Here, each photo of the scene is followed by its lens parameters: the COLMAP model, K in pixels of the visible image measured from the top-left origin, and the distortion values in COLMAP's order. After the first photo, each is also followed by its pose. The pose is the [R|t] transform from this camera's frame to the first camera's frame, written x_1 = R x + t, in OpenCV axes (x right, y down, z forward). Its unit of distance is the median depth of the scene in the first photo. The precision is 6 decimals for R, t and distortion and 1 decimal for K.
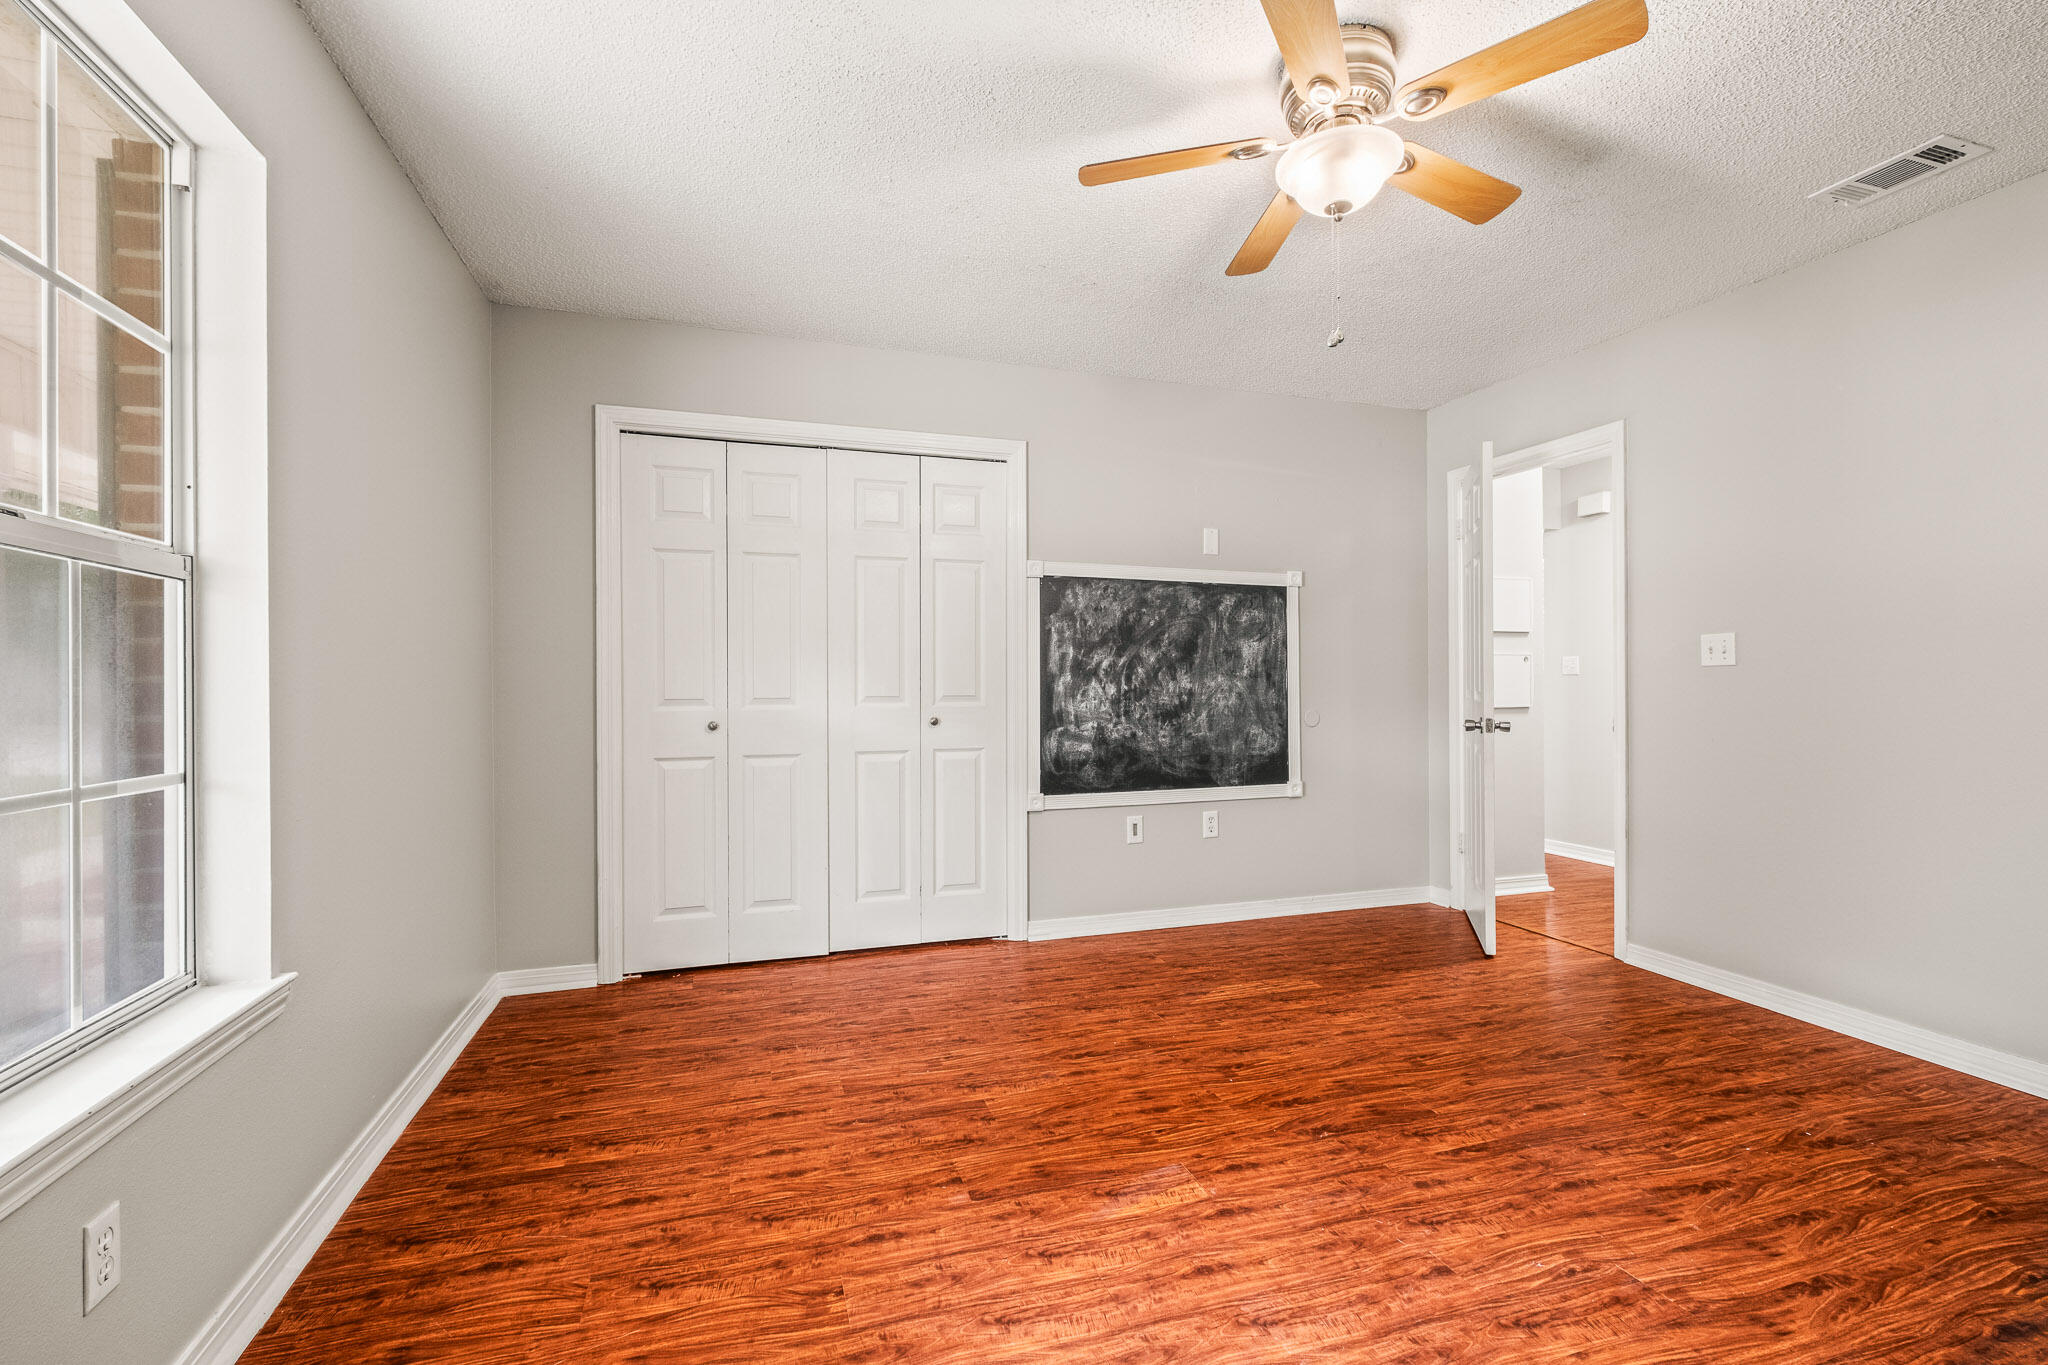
lens RADIAL K [[911.0, 0, 1024.0], [0, 911.0, 682.5], [0, 0, 1]] dist [0.005197, -0.007423]
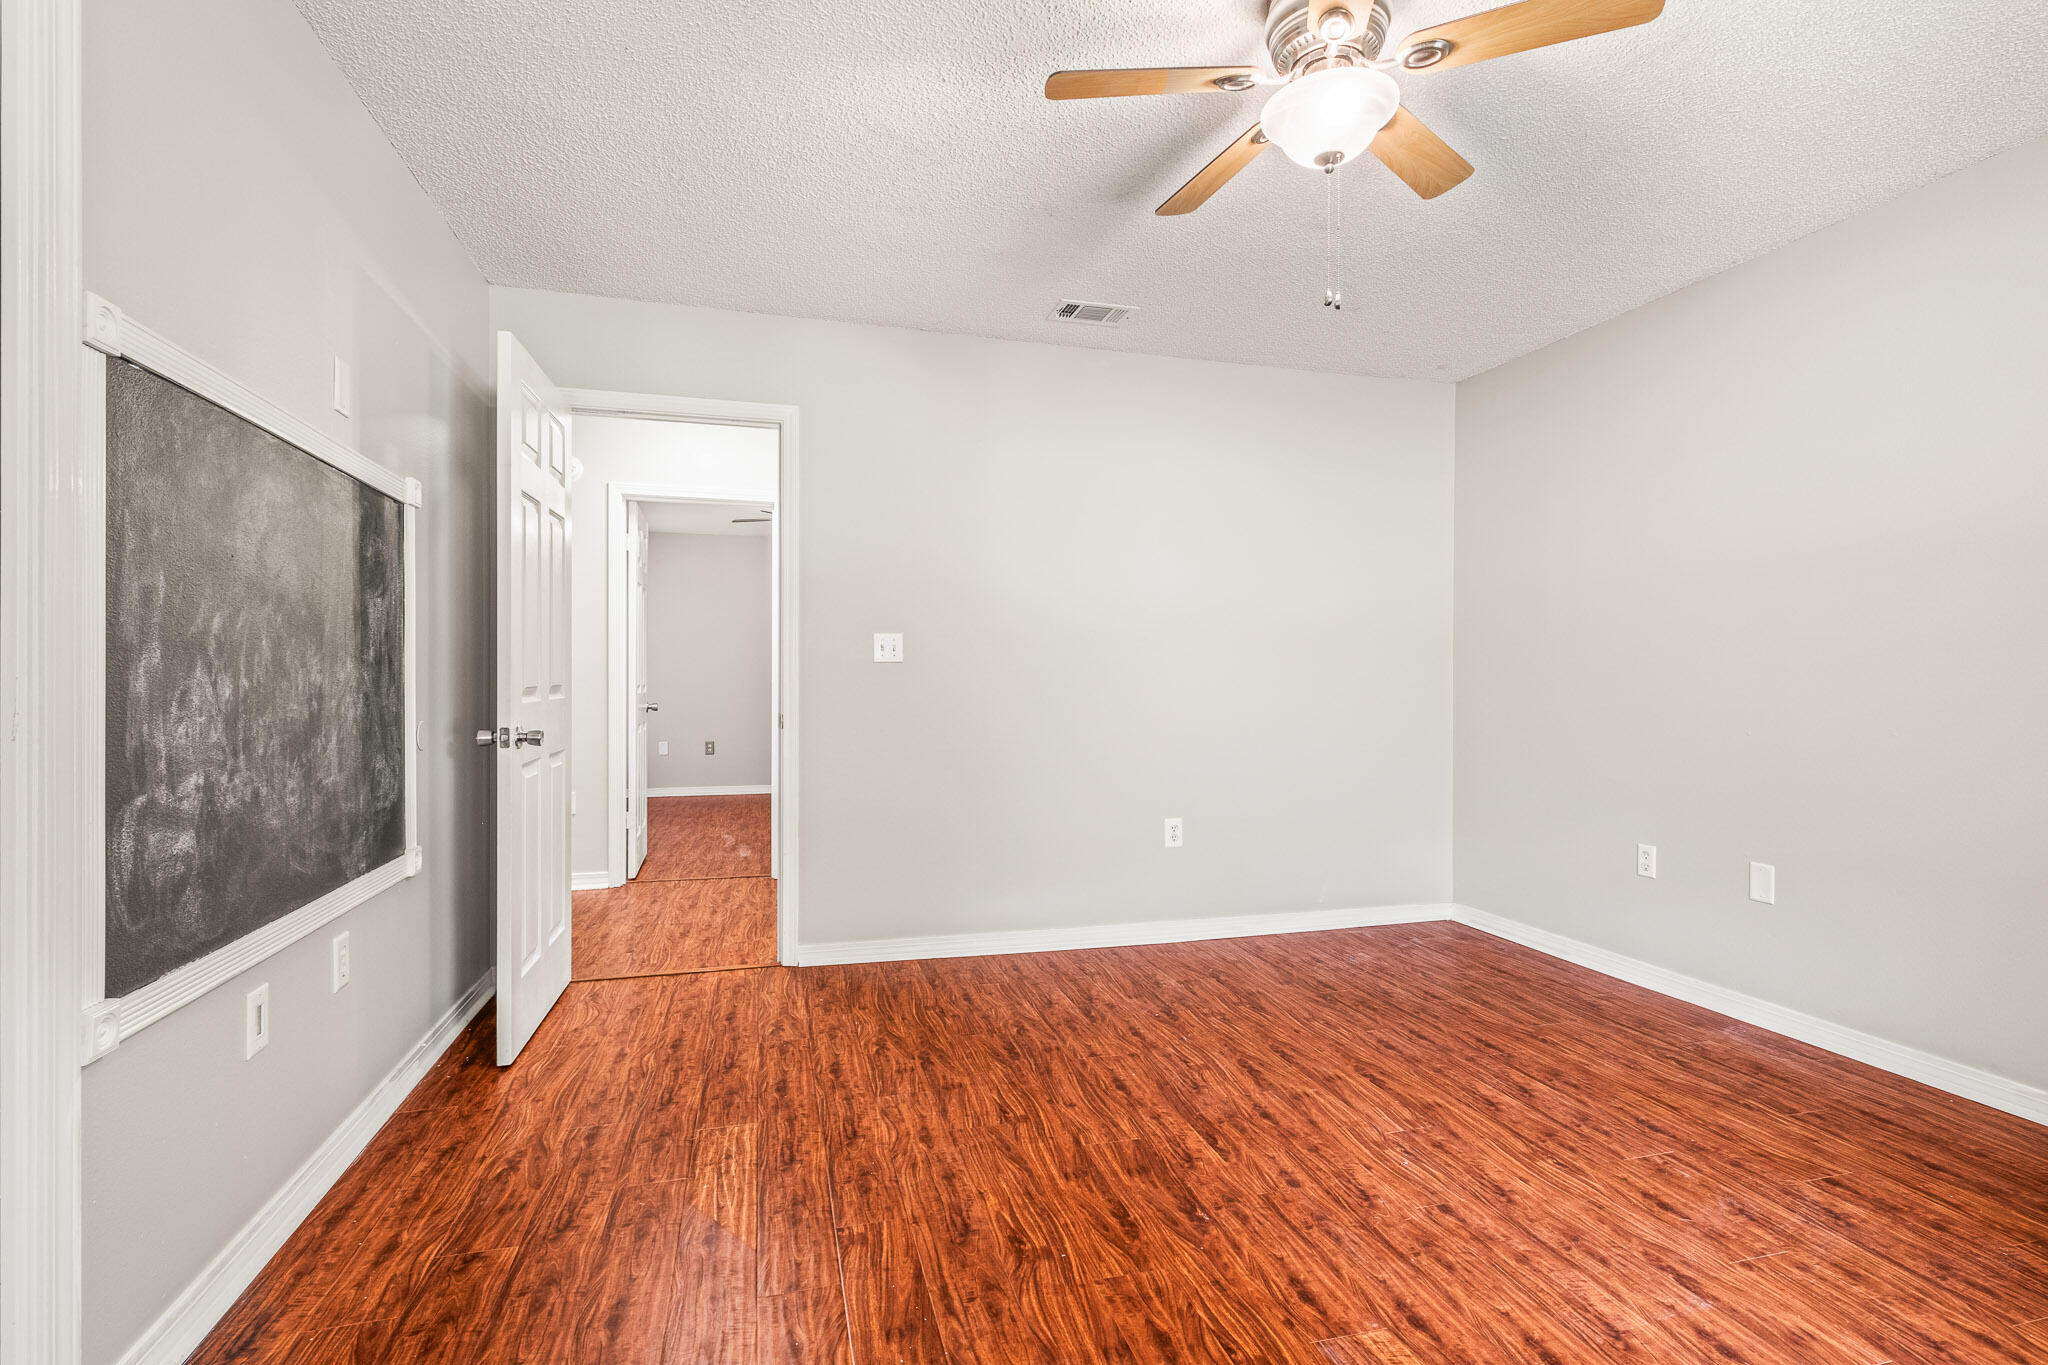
lens RADIAL K [[964.6, 0, 1047.3], [0, 964.6, 681.4], [0, 0, 1]] dist [0.021125, -0.014687]
pose [[0.034508, 0.000683, 0.999404, -0.530227], [-0.002449, 0.999997, -0.000599, 0.007186], [-0.999401, -0.002427, 0.034510, 1.047735]]
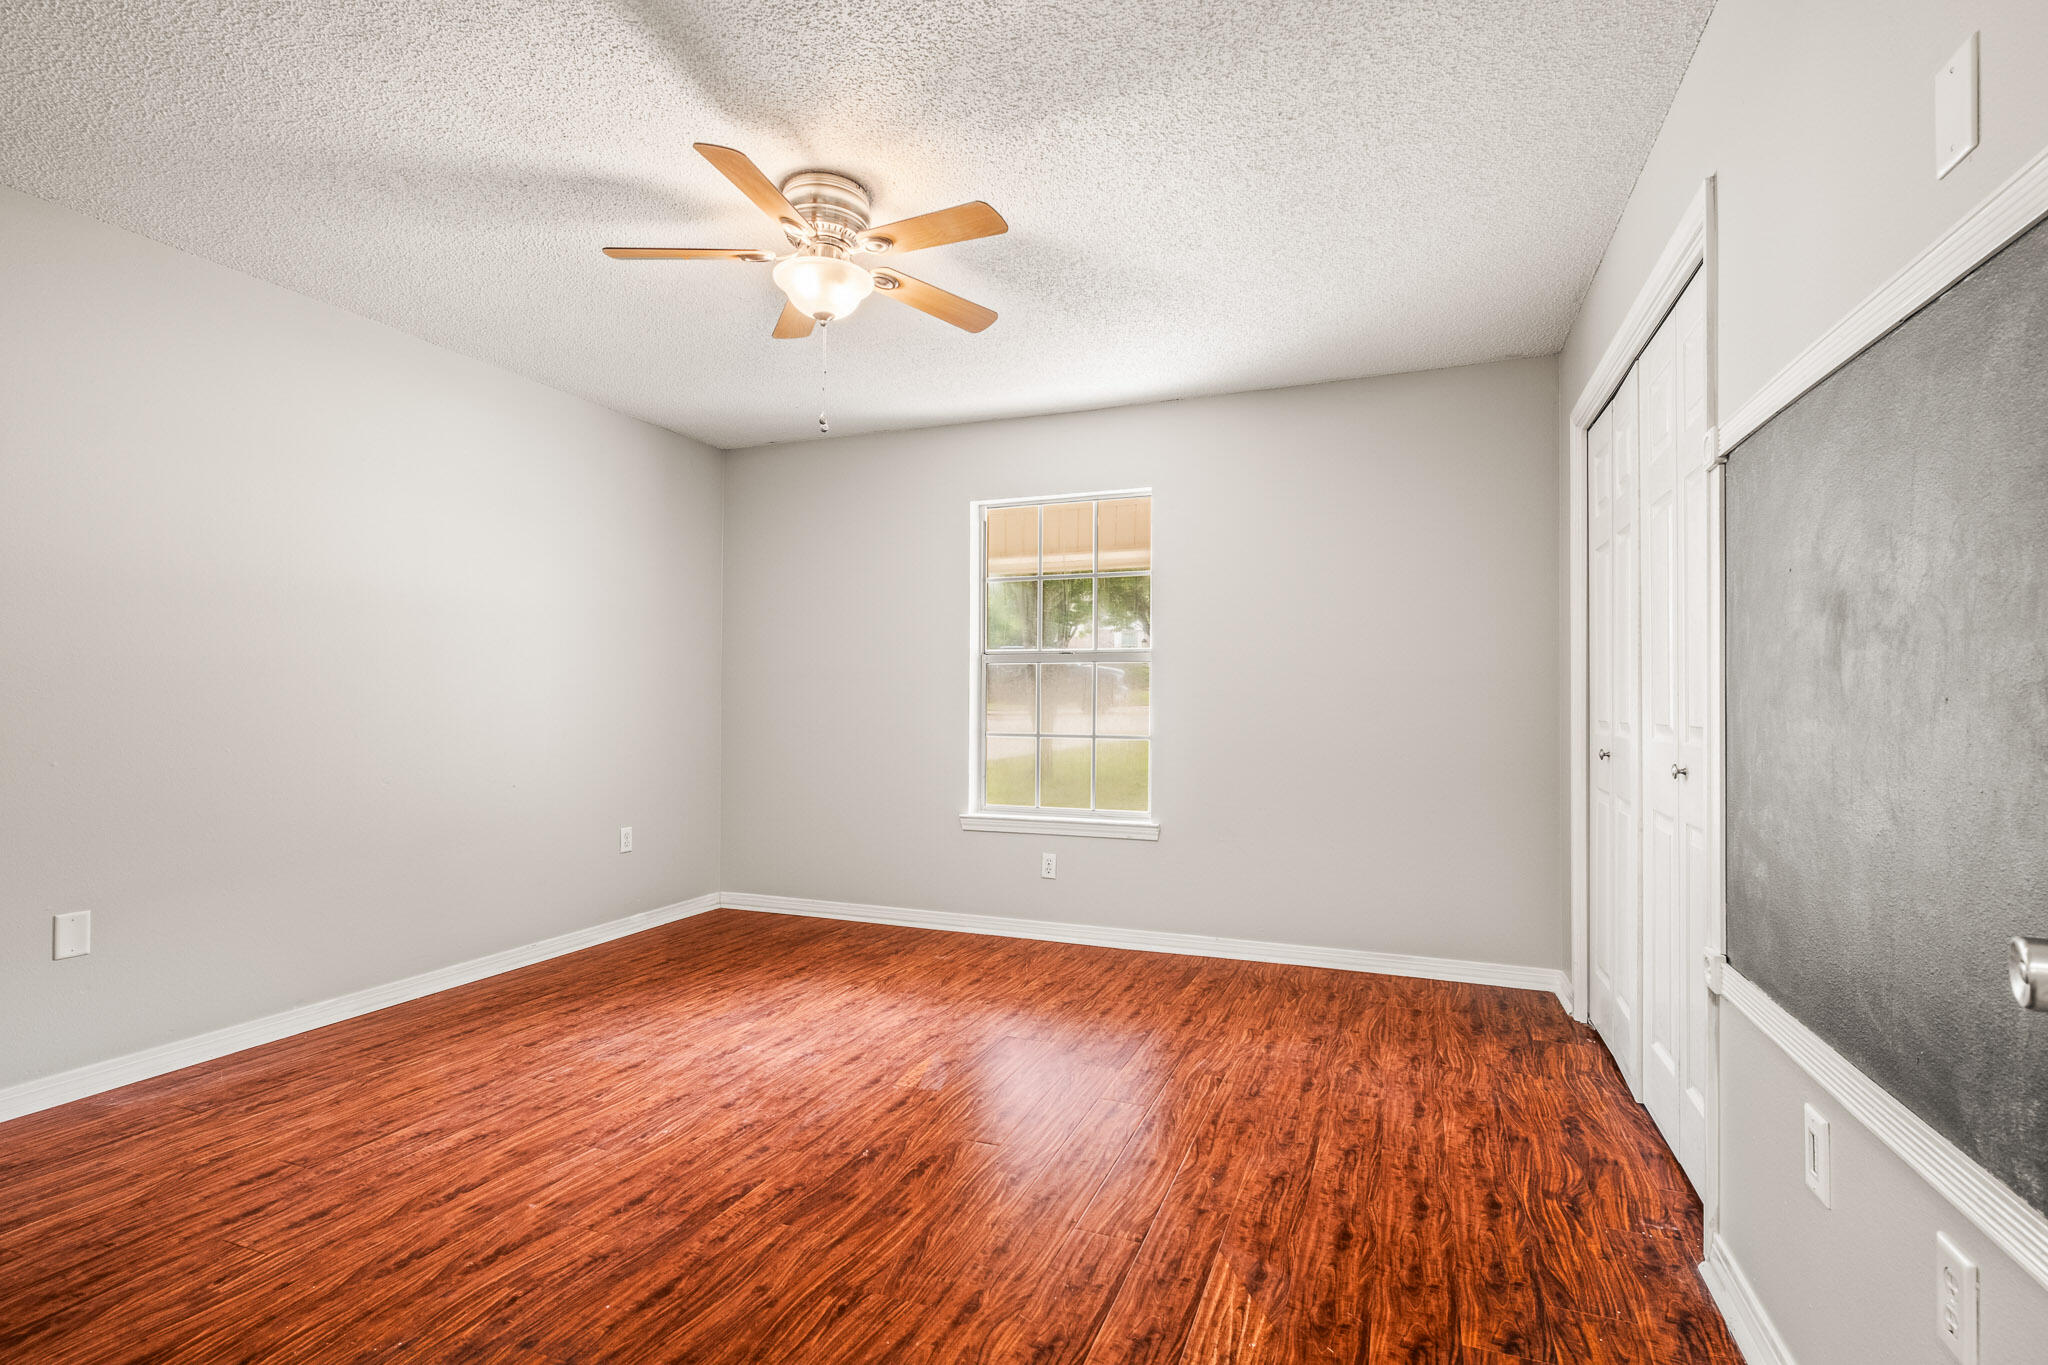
lens RADIAL K [[963.0, 0, 1005.3], [0, 963.0, 698.8], [0, 0, 1]] dist [0.001214, -0.000851]
pose [[-0.658413, -0.001364, -0.752656, 0.962051], [-0.000376, 0.999999, -0.001483, 0.000189], [0.752657, -0.000693, -0.658412, 1.702117]]
